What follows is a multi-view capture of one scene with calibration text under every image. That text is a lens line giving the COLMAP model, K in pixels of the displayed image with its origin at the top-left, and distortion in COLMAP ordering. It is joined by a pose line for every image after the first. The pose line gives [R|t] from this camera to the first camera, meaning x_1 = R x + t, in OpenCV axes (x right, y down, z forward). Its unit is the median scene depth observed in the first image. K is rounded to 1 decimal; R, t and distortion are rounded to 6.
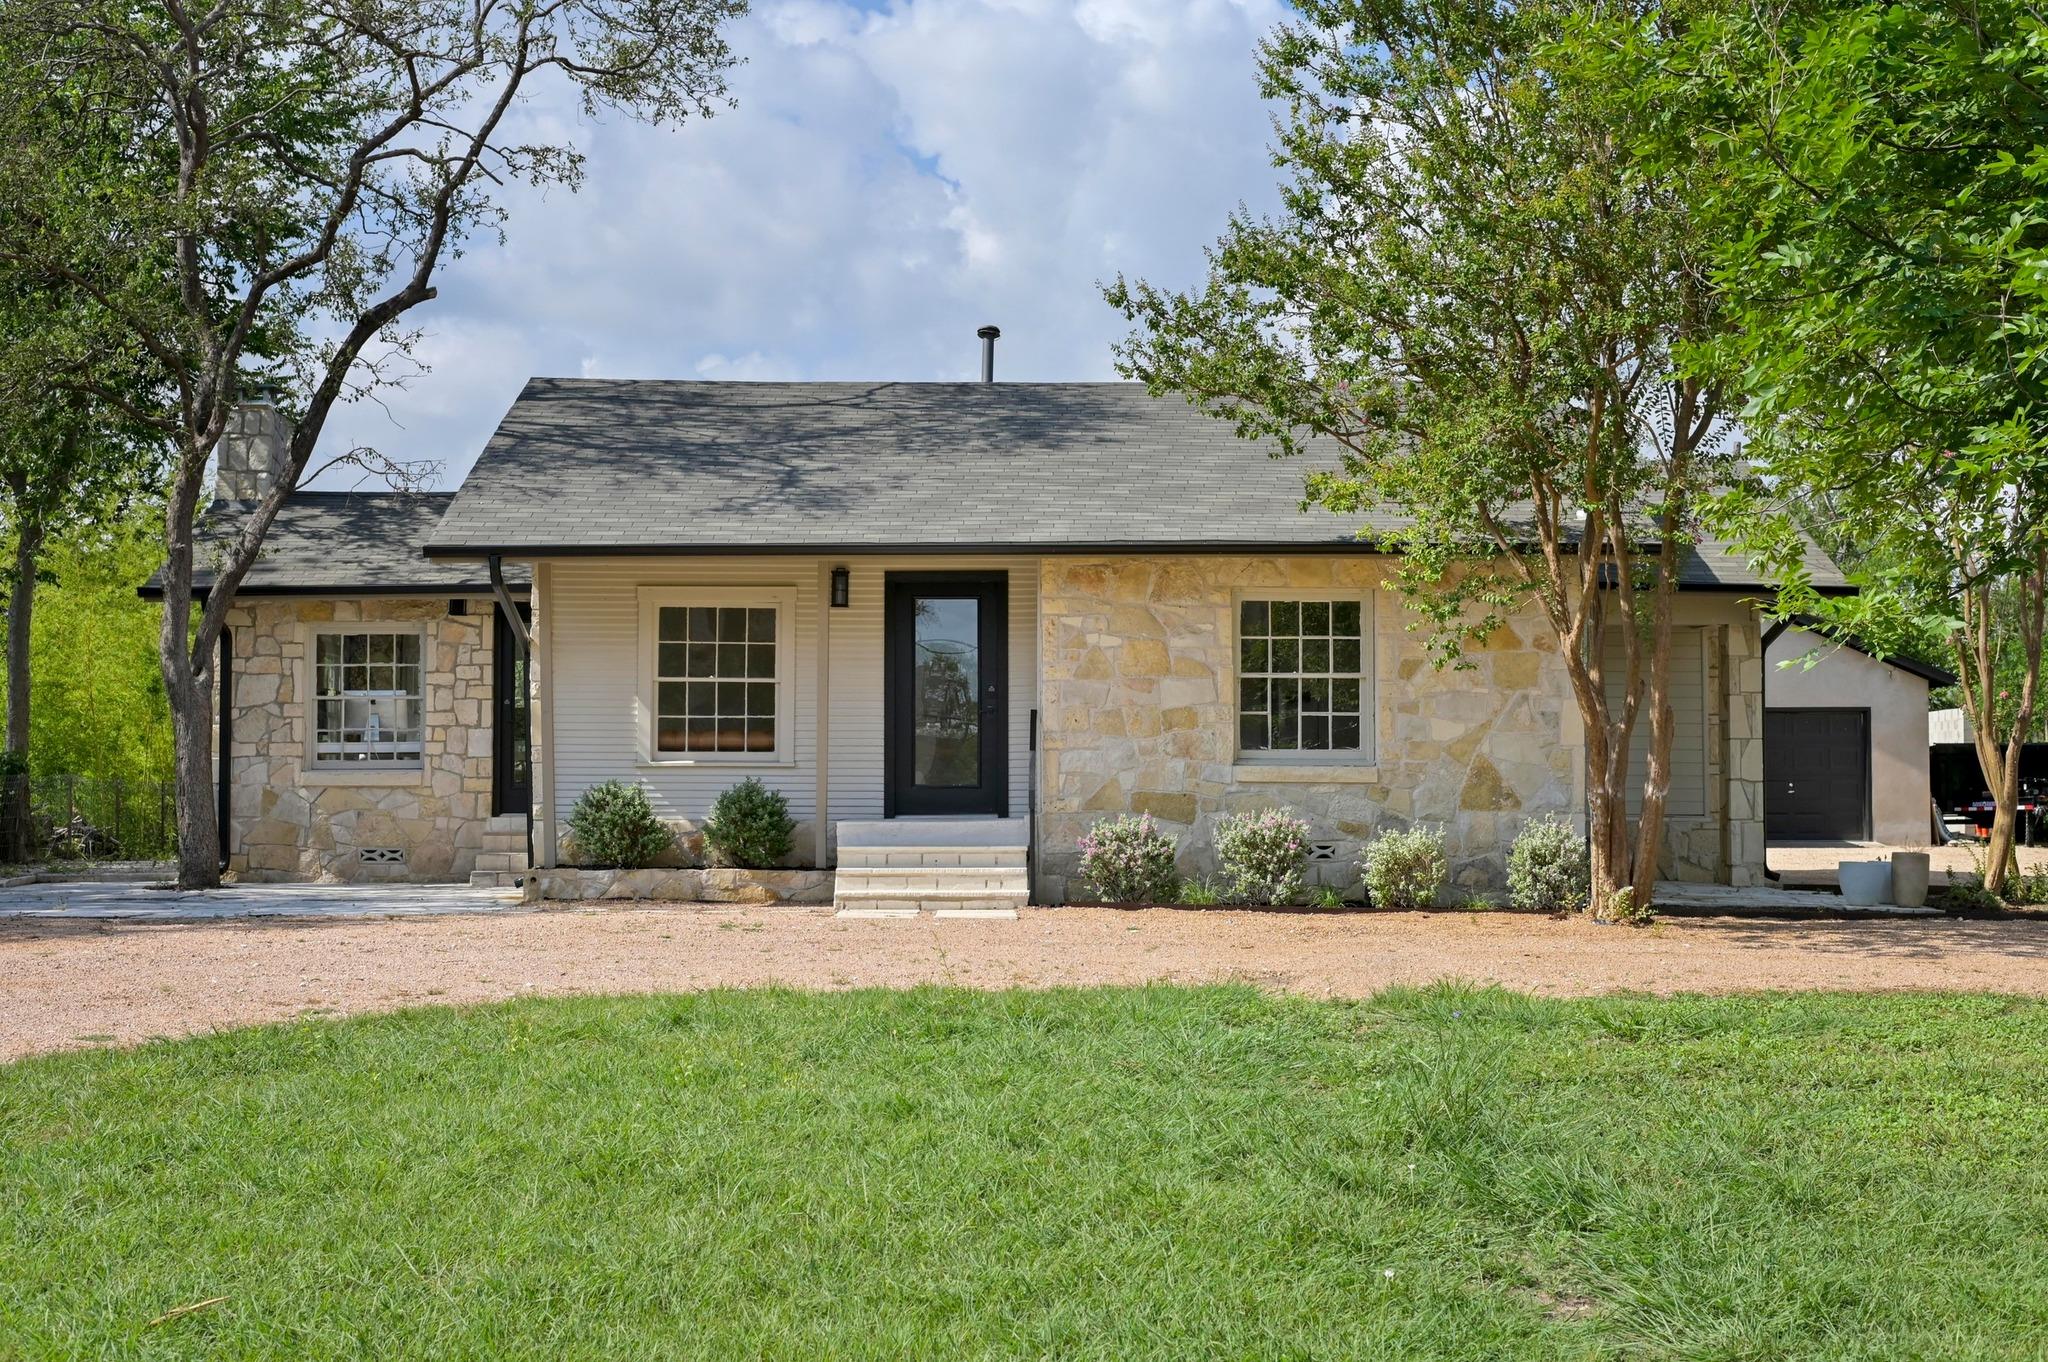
lens RADIAL K [[2905.3, 0, 1022.2], [0, 2905.3, 680.5], [0, 0, 1]] dist [-0.006823, 0.000000]
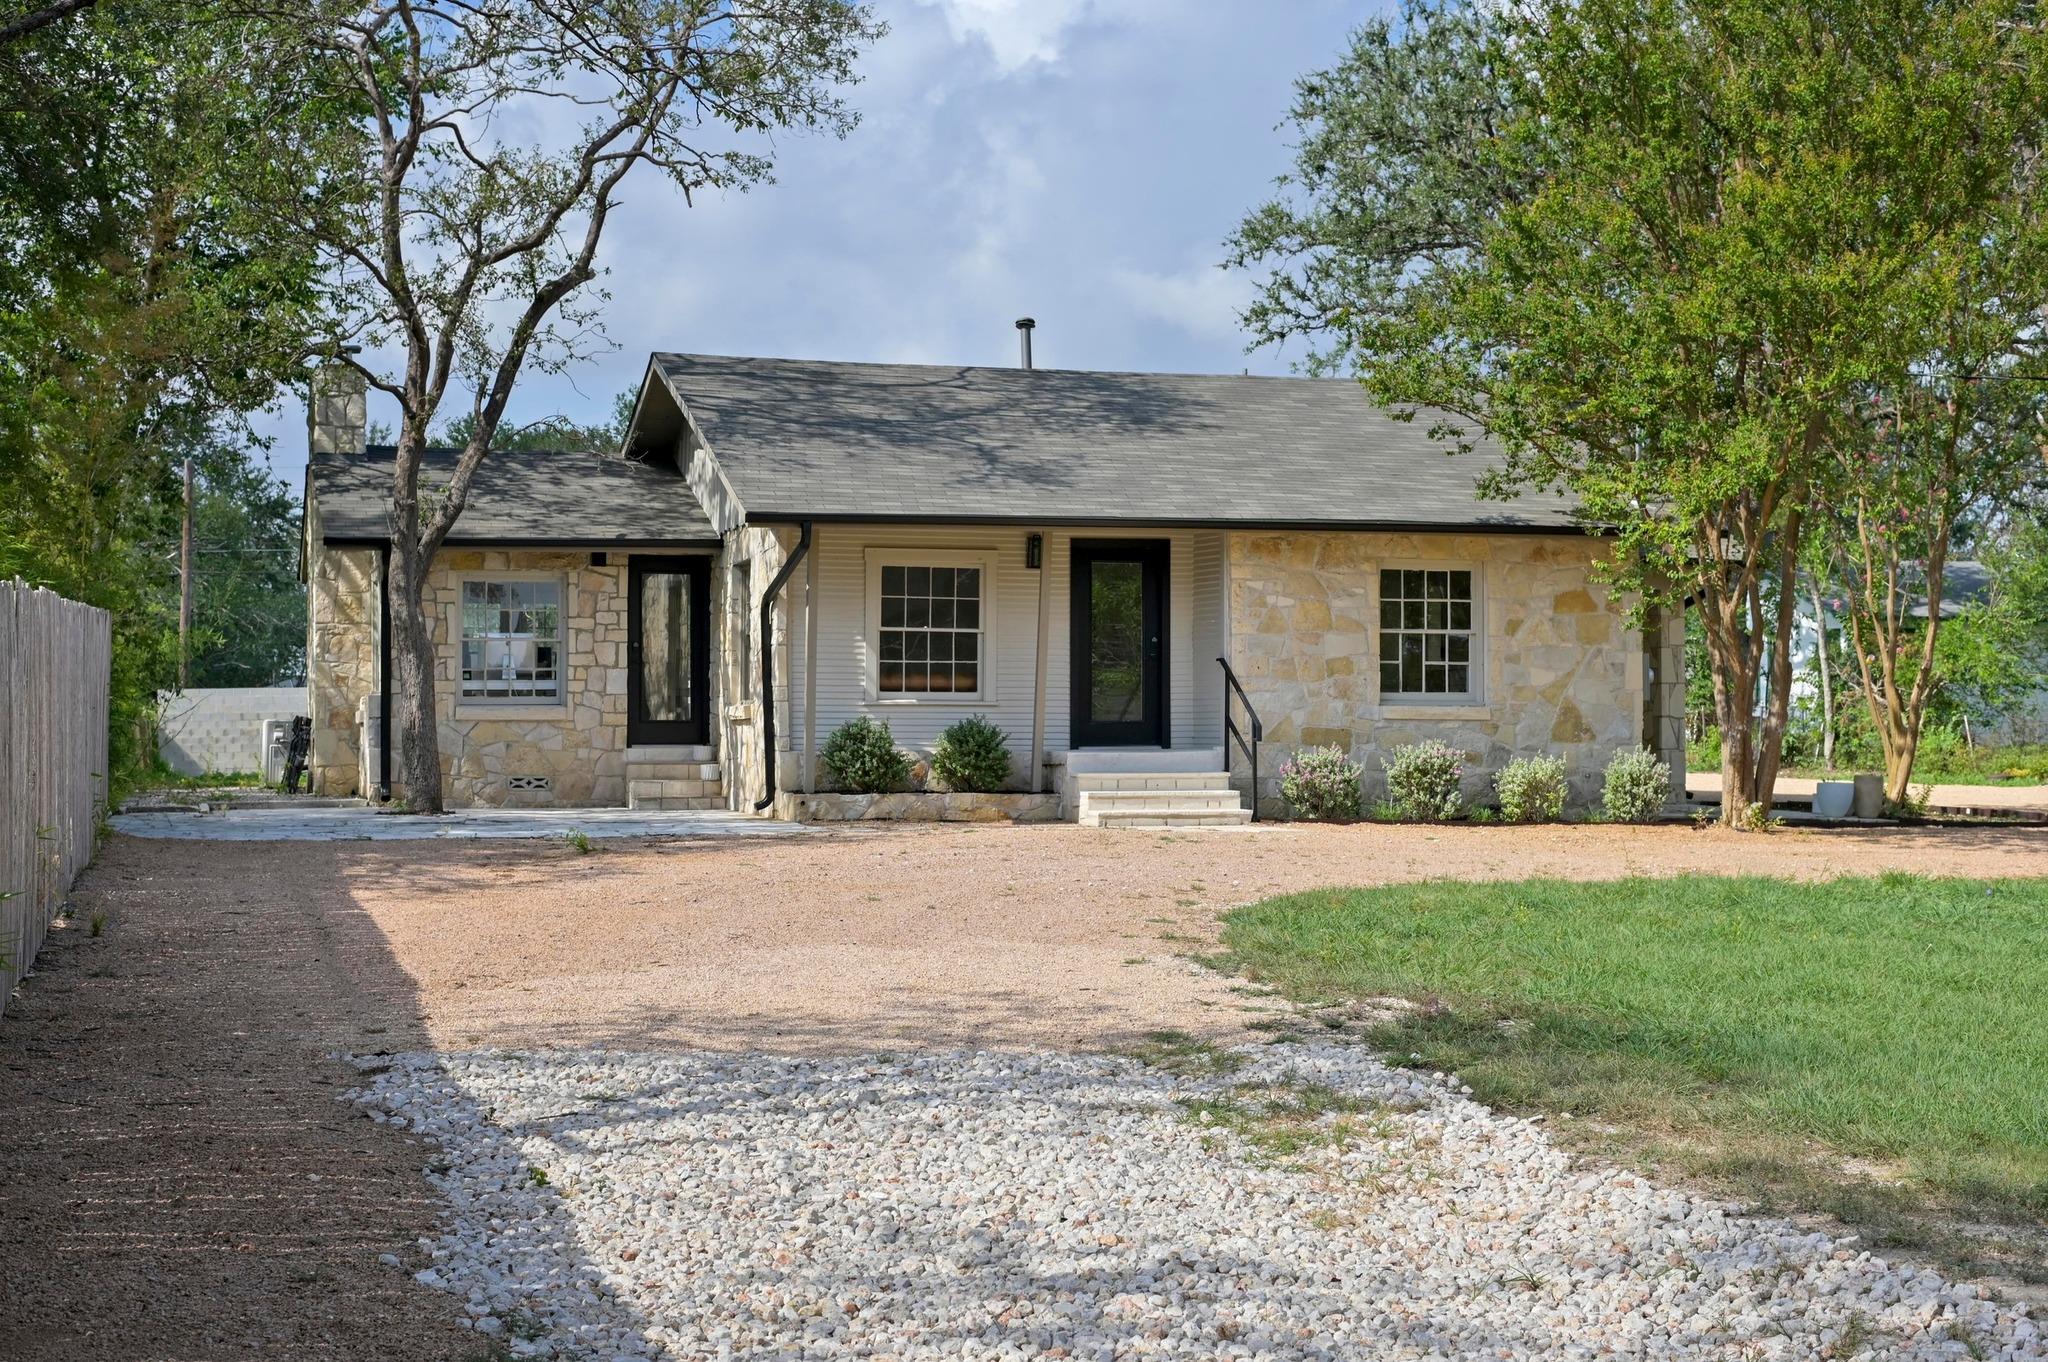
lens RADIAL K [[2905.3, 0, 1023.8], [0, 2905.3, 682.3], [0, 0, 1]] dist [-0.006823, 0.000000]
pose [[0.965312, 0.005276, 0.261046, -0.370254], [-0.011694, 0.999666, 0.023041, -0.006357], [-0.260837, -0.025294, 0.965051, -0.124610]]
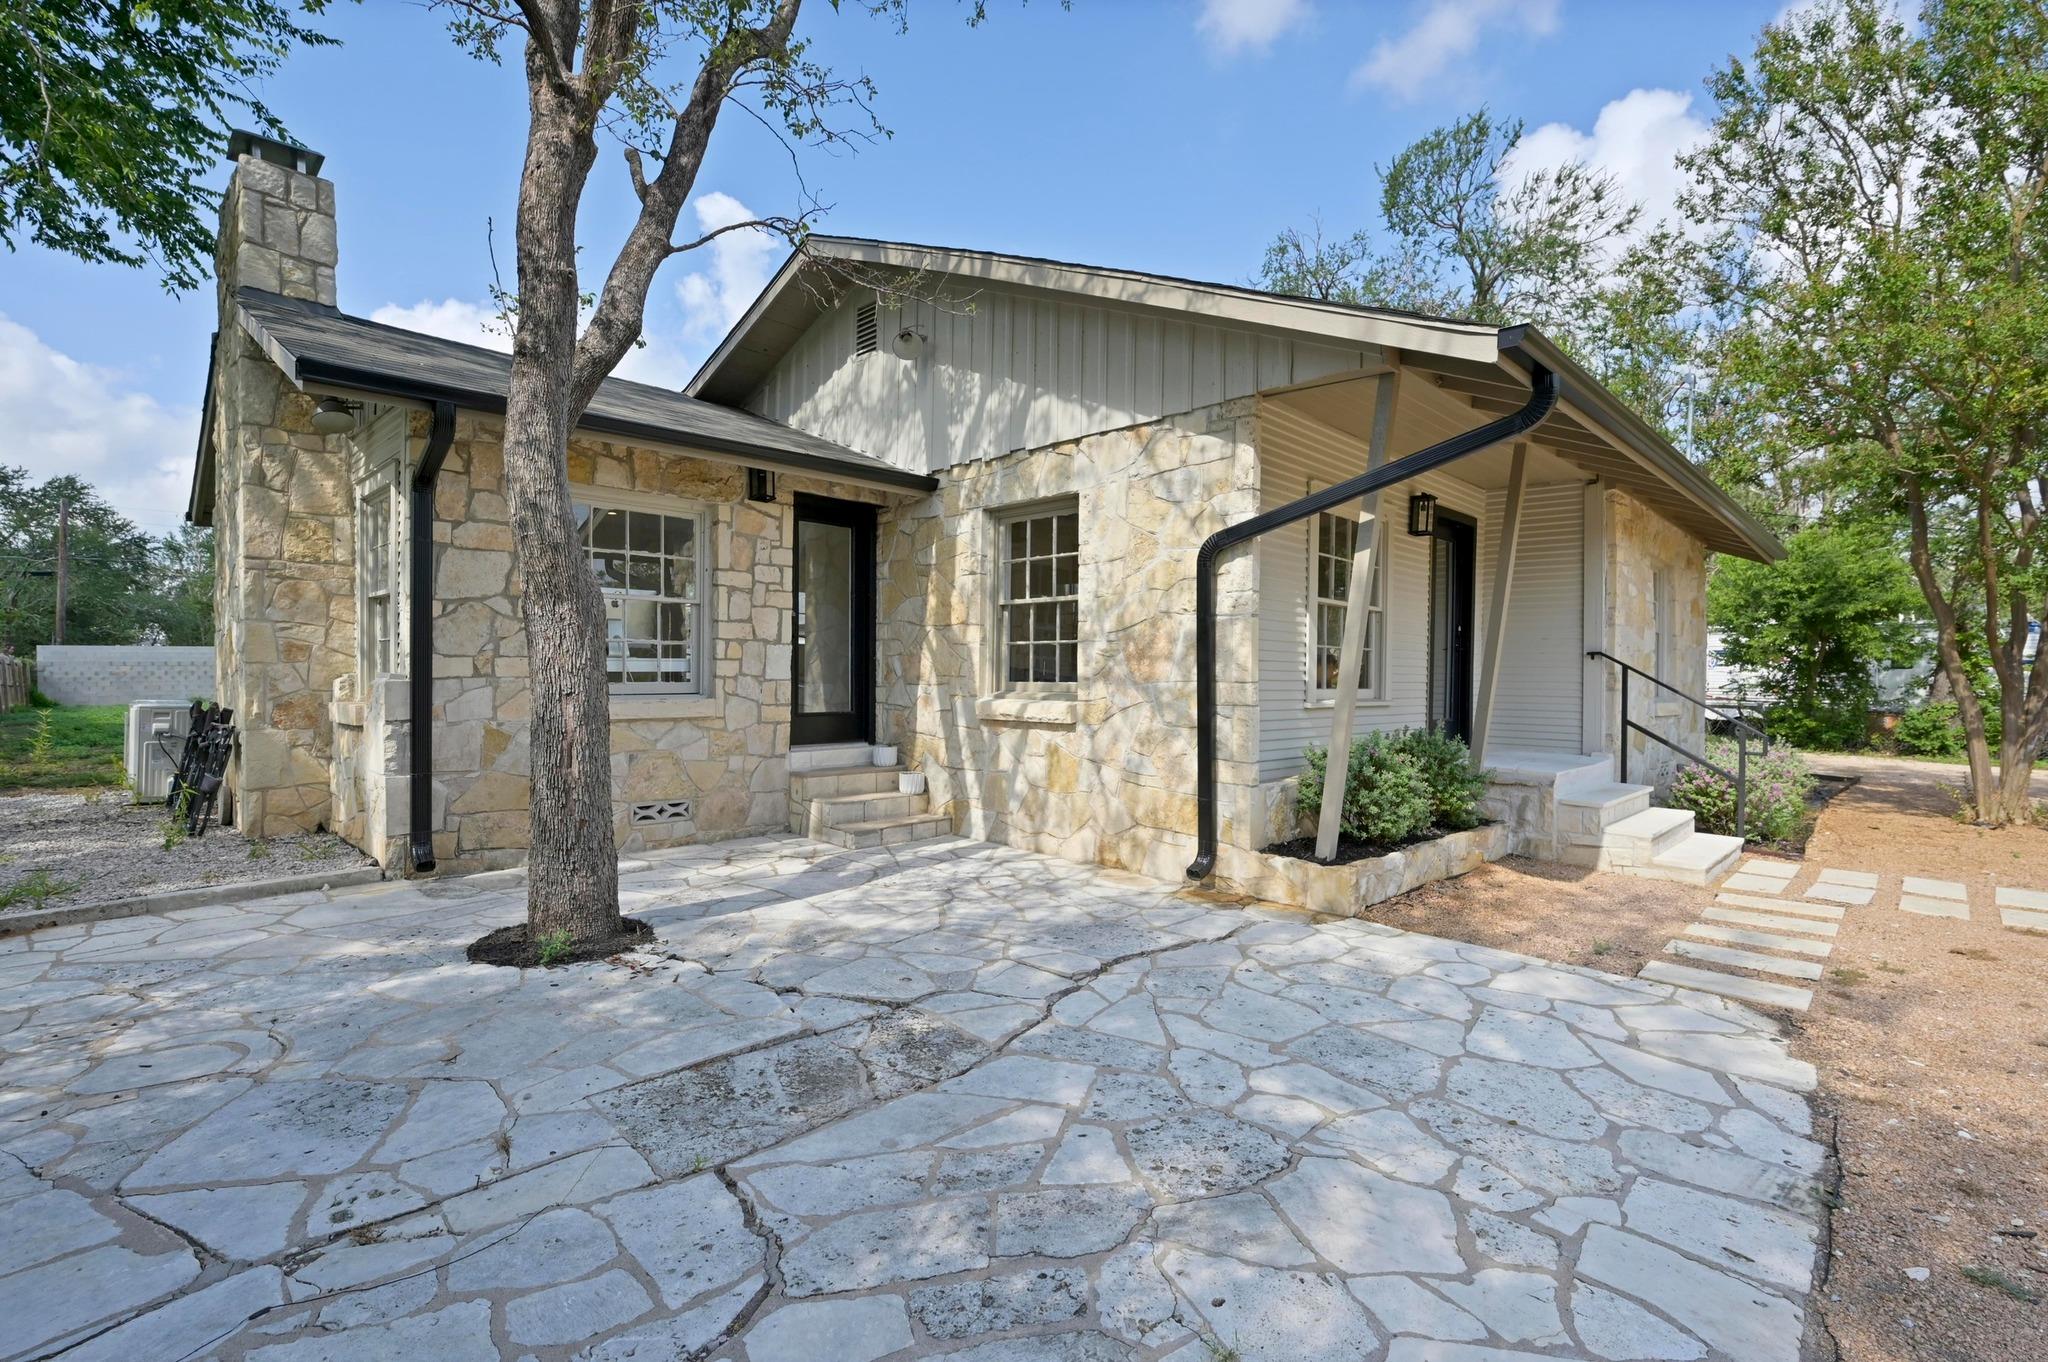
lens RADIAL K [[946.1, 0, 1039.8], [0, 946.1, 685.3], [0, 0, 1]] dist [0.001041, -0.000286]
pose [[0.714718, 0.000415, 0.699413, -0.362810], [-0.042423, 0.998184, 0.042759, 0.015366], [-0.698125, -0.060232, 0.713437, 0.862651]]
